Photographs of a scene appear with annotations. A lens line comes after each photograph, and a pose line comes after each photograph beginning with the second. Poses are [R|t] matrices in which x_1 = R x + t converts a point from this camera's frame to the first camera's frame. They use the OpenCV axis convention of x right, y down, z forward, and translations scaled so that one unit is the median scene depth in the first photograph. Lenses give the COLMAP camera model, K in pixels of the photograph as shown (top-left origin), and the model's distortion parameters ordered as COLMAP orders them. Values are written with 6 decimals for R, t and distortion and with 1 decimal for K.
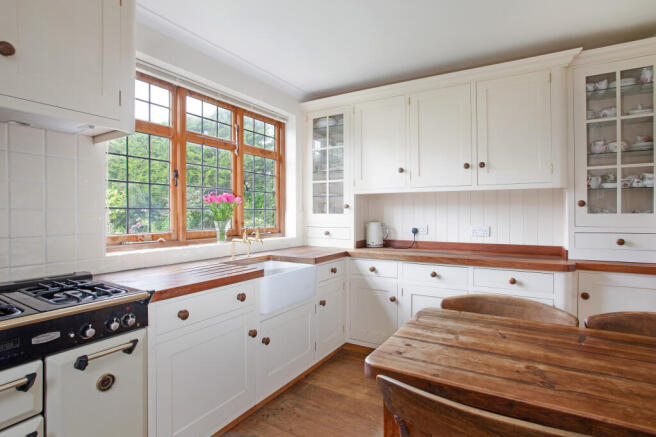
lens RADIAL K [[328.0, 0, 331.4], [0, 328.0, 216.4], [0, 0, 1]] dist [-0.020357, 0.000571]
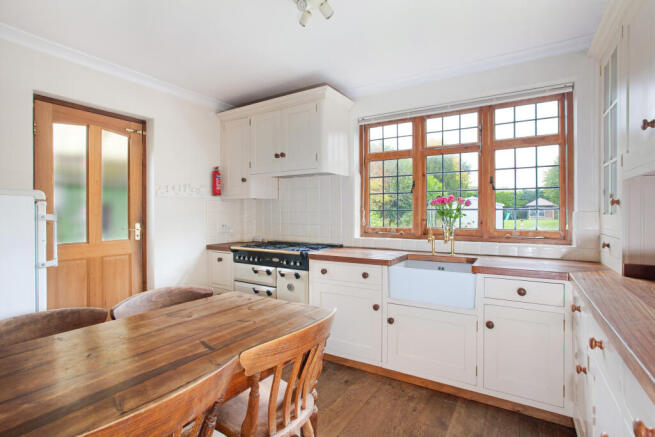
lens RADIAL K [[327.5, 0, 330.1], [0, 327.5, 216.1], [0, 0, 1]] dist [-0.020357, 0.000571]
pose [[-0.004537, 0.003515, -0.999984, 1.423389], [-0.010527, 0.999938, 0.003562, -0.003970], [0.999934, 0.010543, -0.004500, 1.123702]]
